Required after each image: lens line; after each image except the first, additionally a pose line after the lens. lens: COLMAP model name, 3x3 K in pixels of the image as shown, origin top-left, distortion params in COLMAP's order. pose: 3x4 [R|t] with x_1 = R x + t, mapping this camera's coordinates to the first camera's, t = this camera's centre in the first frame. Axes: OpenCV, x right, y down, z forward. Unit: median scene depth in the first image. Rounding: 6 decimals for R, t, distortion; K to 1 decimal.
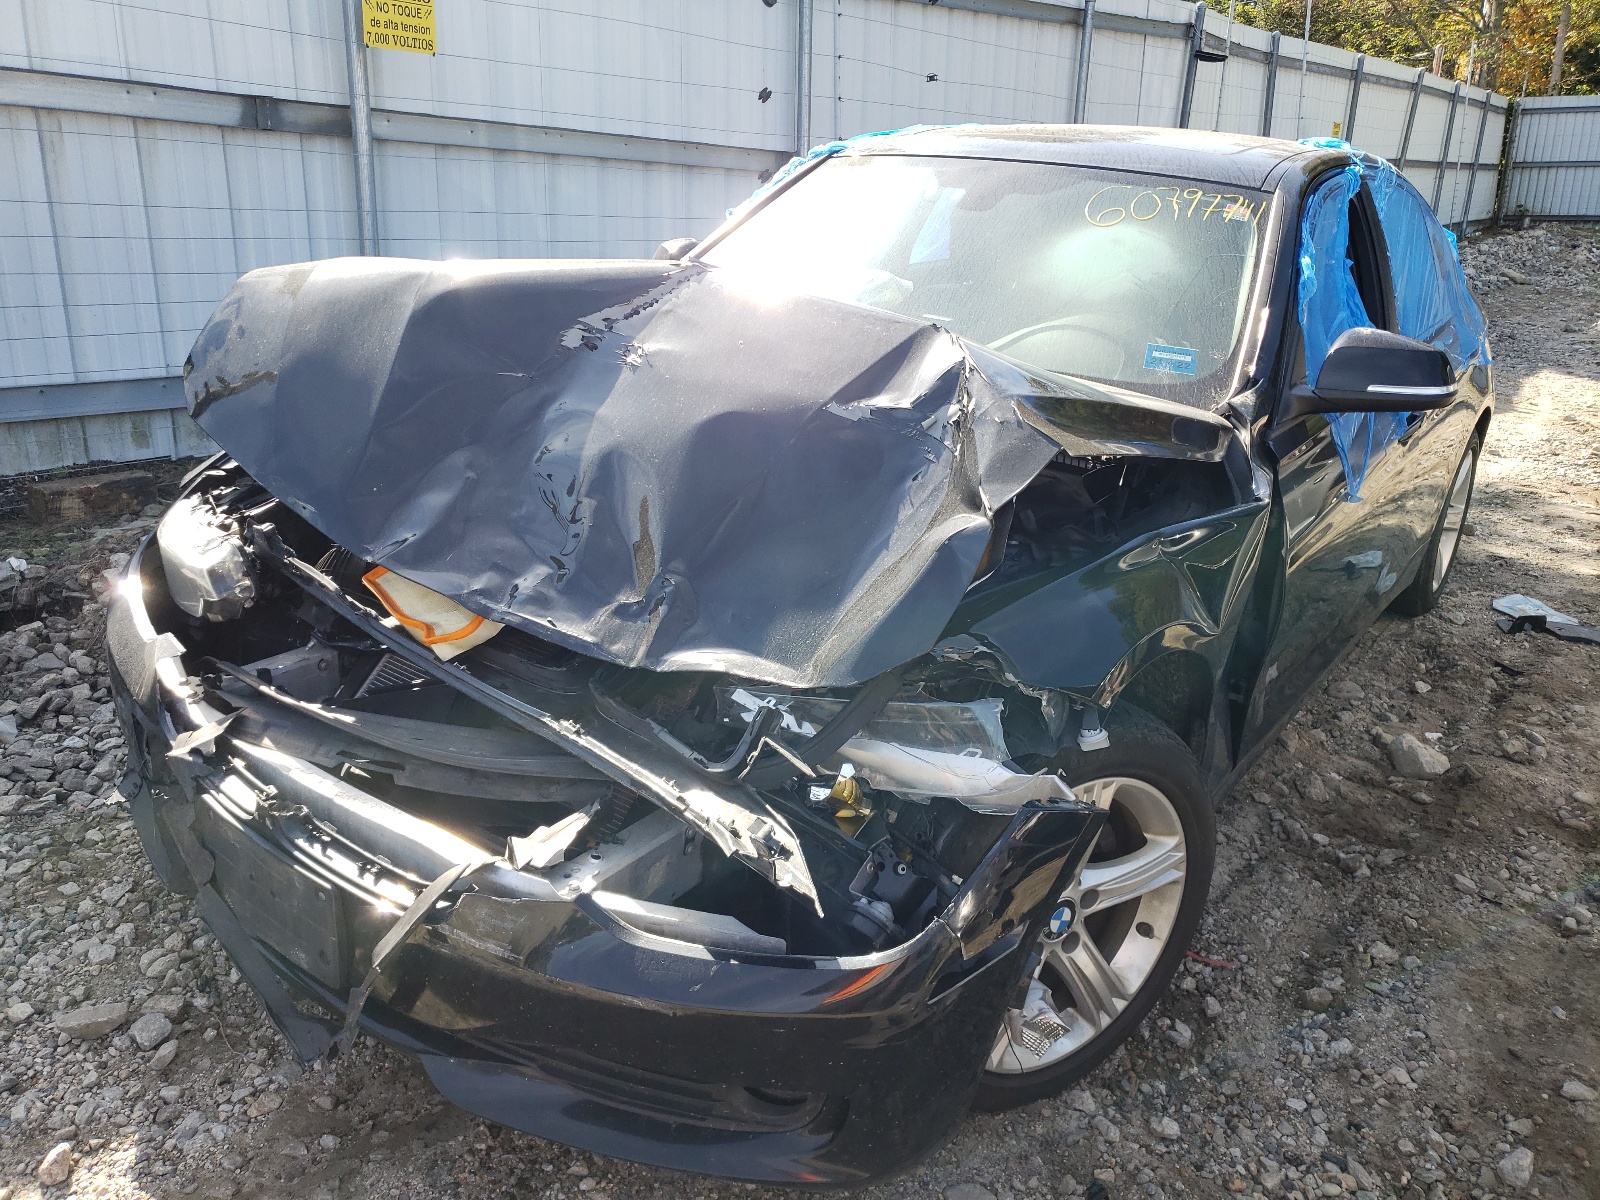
lens RADIAL K [[1217.3, 0, 800.0], [0, 1217.3, 600.0], [0, 0, 1]] dist [-0.028742, 0.002594]
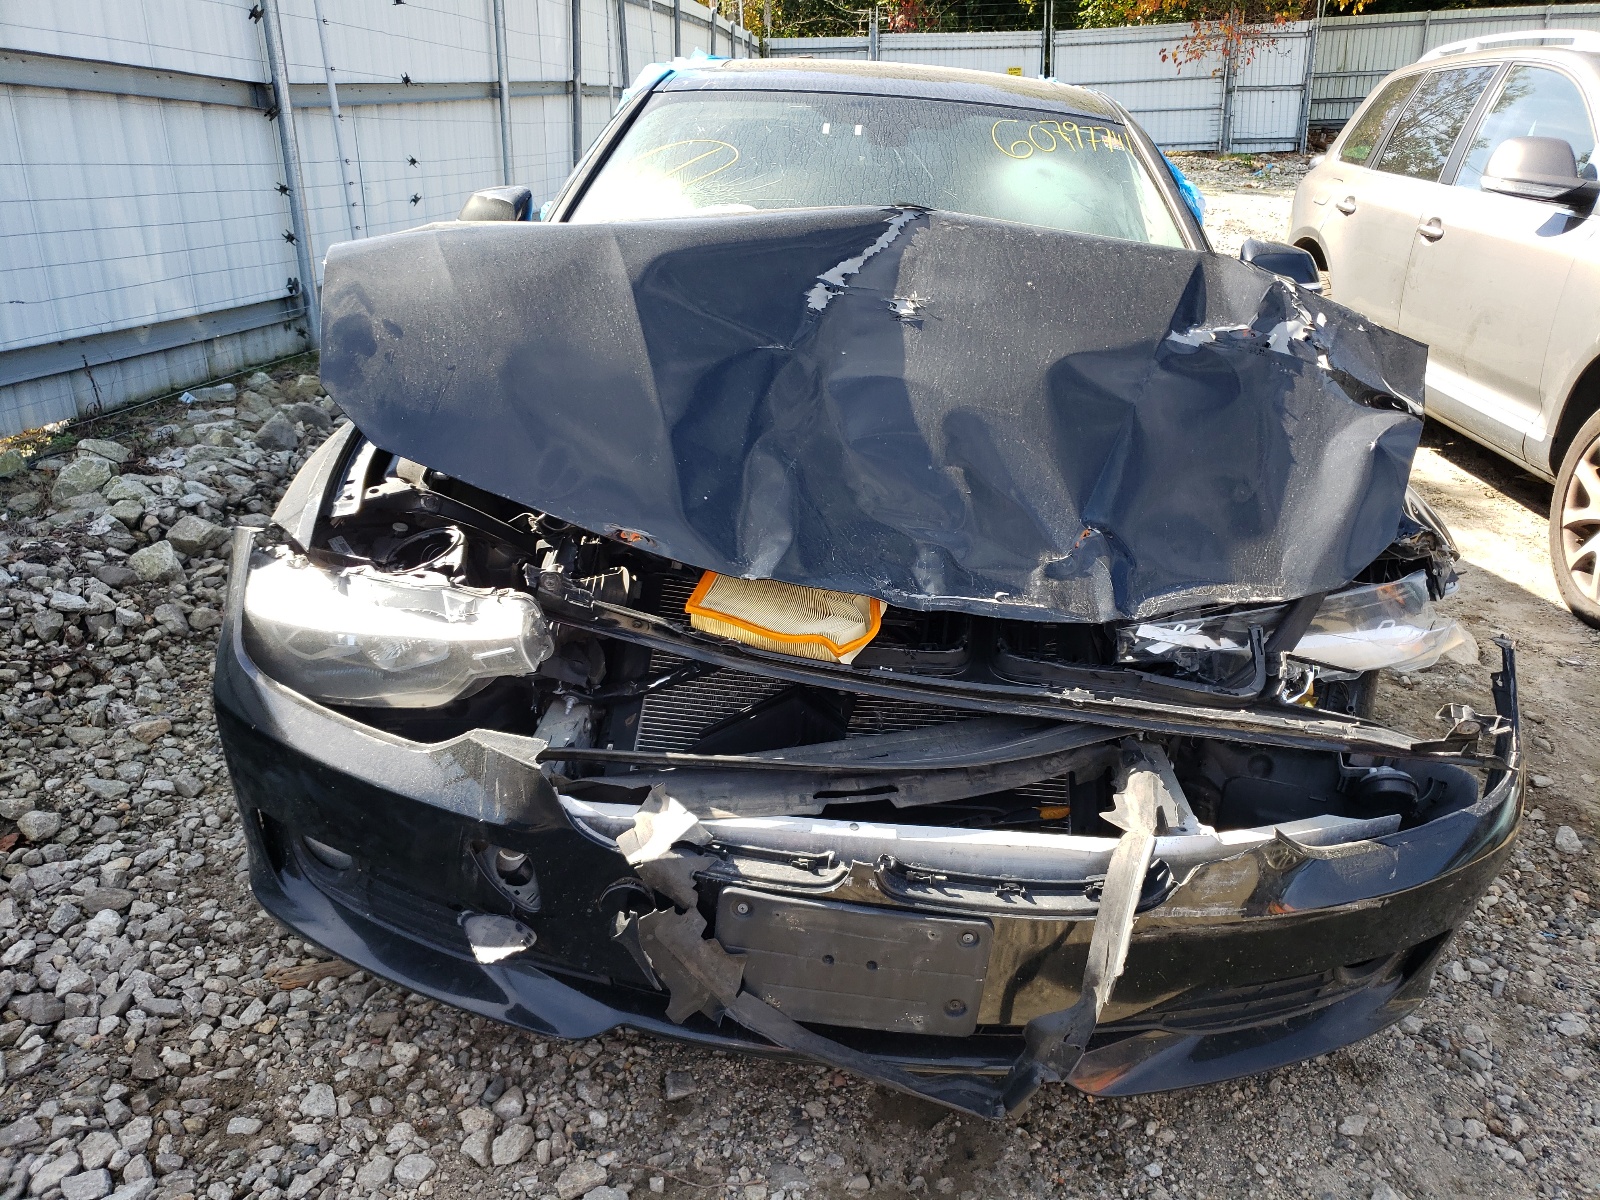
lens RADIAL K [[1217.3, 0, 800.0], [0, 1217.3, 600.0], [0, 0, 1]] dist [-0.028742, 0.002594]
pose [[0.841822, -0.206246, 0.498798, -0.352792], [0.178808, 0.978497, 0.102819, -0.045546], [-0.509278, 0.002634, 0.860598, 0.112589]]
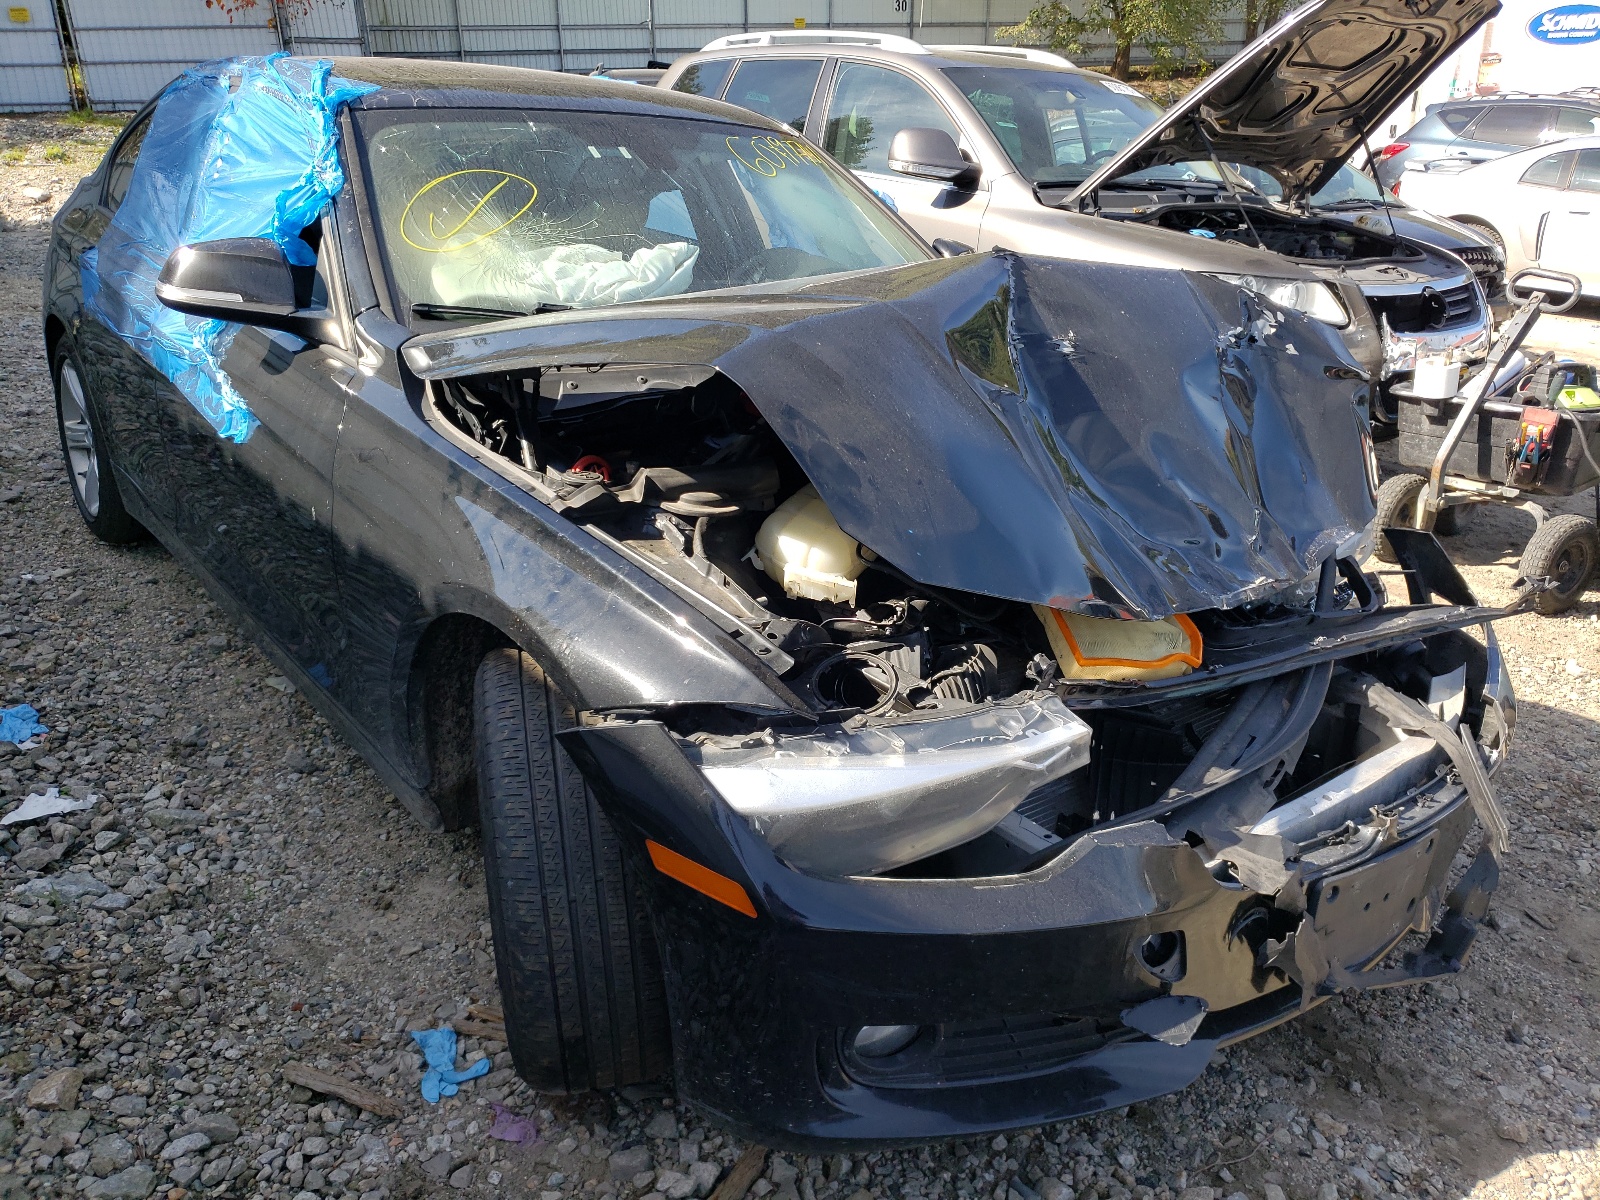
lens RADIAL K [[1217.3, 0, 800.0], [0, 1217.3, 600.0], [0, 0, 1]] dist [-0.028742, 0.002594]
pose [[0.274886, -0.378141, 0.883995, -0.565207], [0.282984, 0.910509, 0.301486, -0.177977], [-0.918889, 0.167282, 0.357294, 0.409575]]
